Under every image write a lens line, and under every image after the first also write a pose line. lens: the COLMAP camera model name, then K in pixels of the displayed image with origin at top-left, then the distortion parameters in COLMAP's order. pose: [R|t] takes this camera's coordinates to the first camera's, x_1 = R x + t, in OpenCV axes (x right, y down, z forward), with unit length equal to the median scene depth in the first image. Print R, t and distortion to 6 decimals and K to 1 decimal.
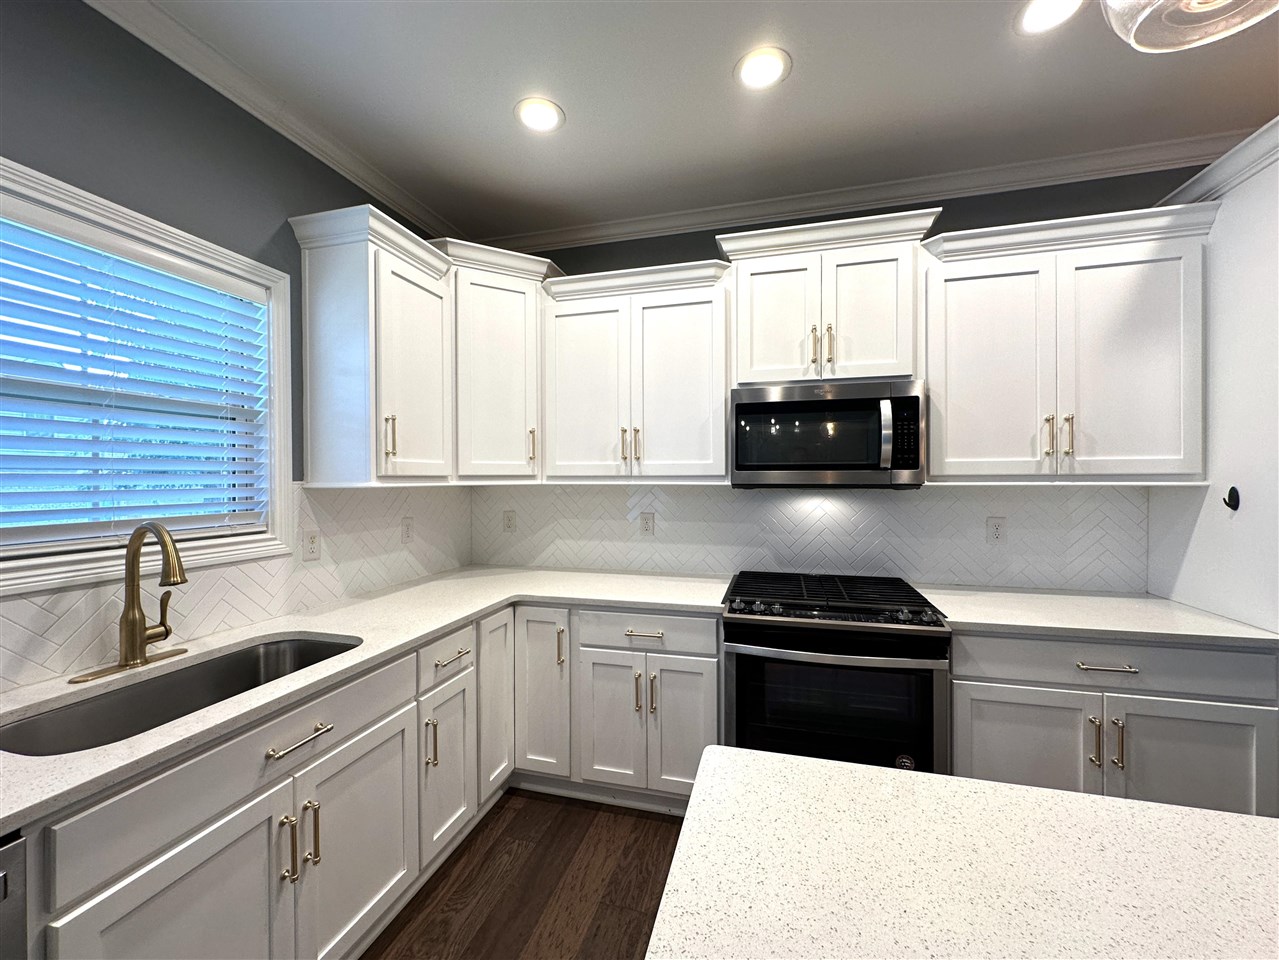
lens RADIAL K [[514.9, 0, 639.5], [0, 514.9, 480.0], [0, 0, 1]] dist [-0.002685, 0.000293]
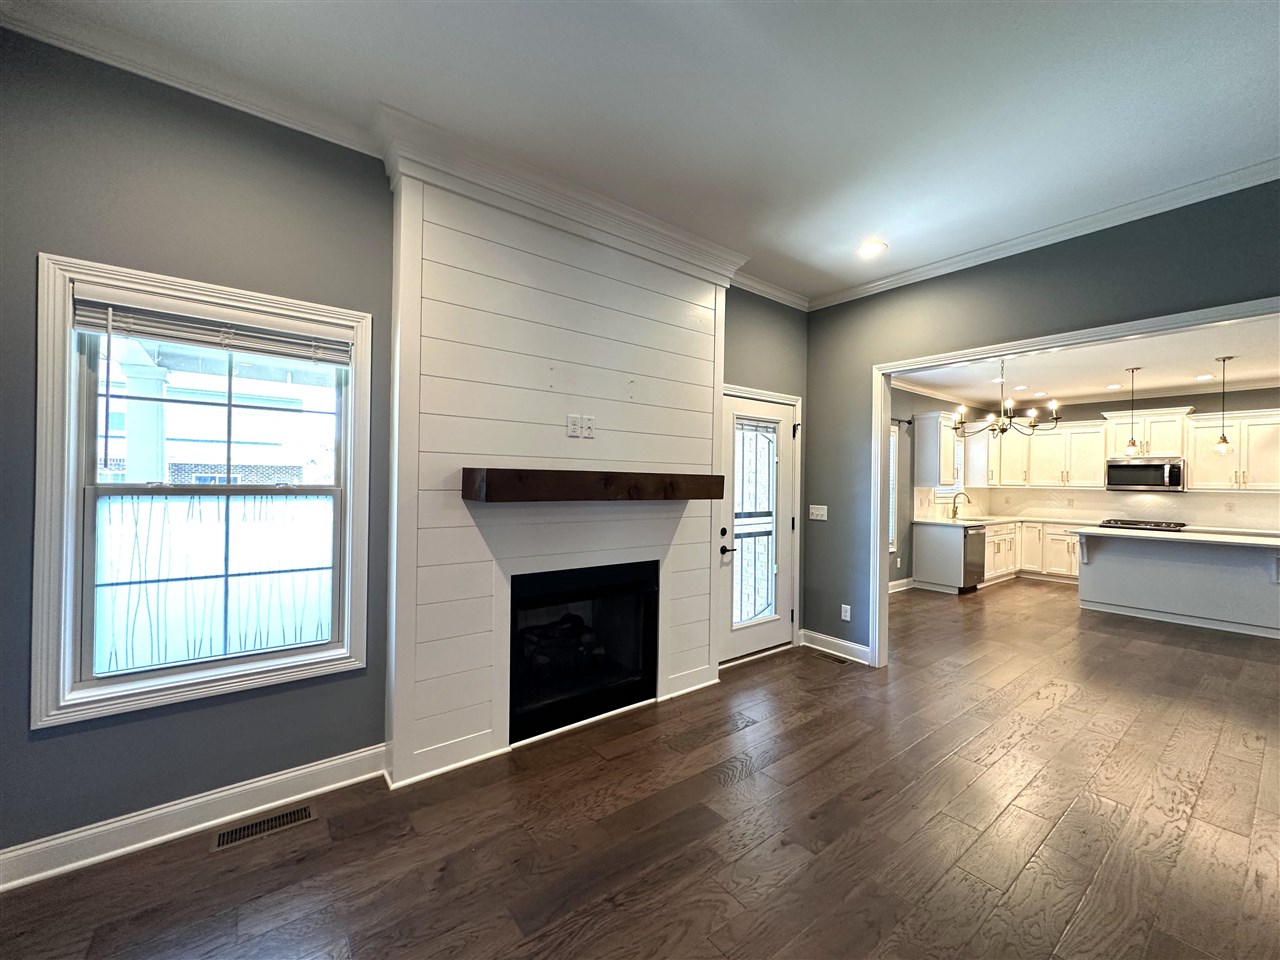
lens RADIAL K [[516.9, 0, 638.0], [0, 516.9, 475.9], [0, 0, 1]] dist [0.002140, 0.000408]
pose [[0.803272, 0.015960, -0.595398, -0.272308], [-0.023958, 0.999698, -0.005524, 0.012434], [0.595130, 0.018702, 0.803412, -3.685467]]
